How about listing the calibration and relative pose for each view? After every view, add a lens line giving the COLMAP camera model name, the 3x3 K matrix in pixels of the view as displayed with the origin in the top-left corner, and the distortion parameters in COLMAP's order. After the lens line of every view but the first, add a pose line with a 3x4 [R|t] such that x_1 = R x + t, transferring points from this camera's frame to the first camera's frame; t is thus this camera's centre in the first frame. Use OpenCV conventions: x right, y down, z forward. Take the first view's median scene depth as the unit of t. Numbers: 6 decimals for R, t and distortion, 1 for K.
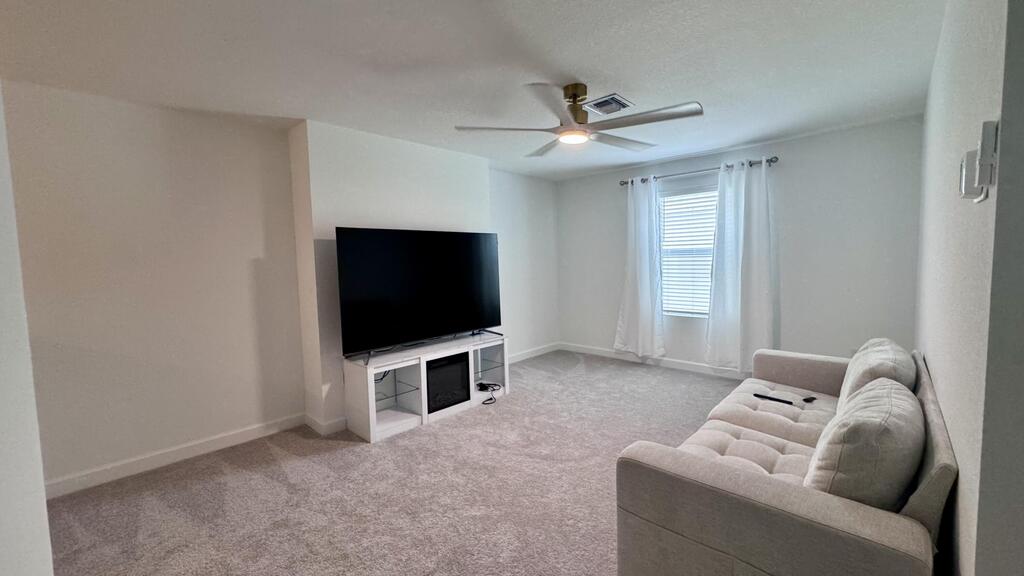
lens RADIAL K [[408.1, 0, 512.0], [0, 408.1, 288.0], [0, 0, 1]] dist [-0.001867, -0.000208]
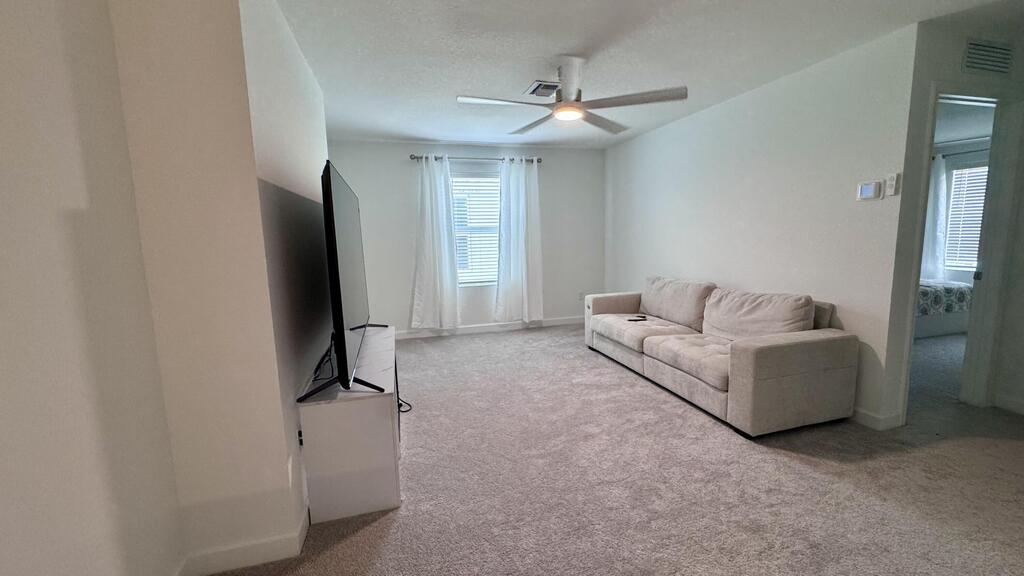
lens RADIAL K [[408.1, 0, 512.0], [0, 408.1, 288.0], [0, 0, 1]] dist [-0.001867, -0.000208]
pose [[0.516839, -0.102762, 0.849893, -0.505325], [0.076727, 0.994334, 0.073567, -0.000526], [-0.852637, 0.027187, 0.521795, 0.325320]]
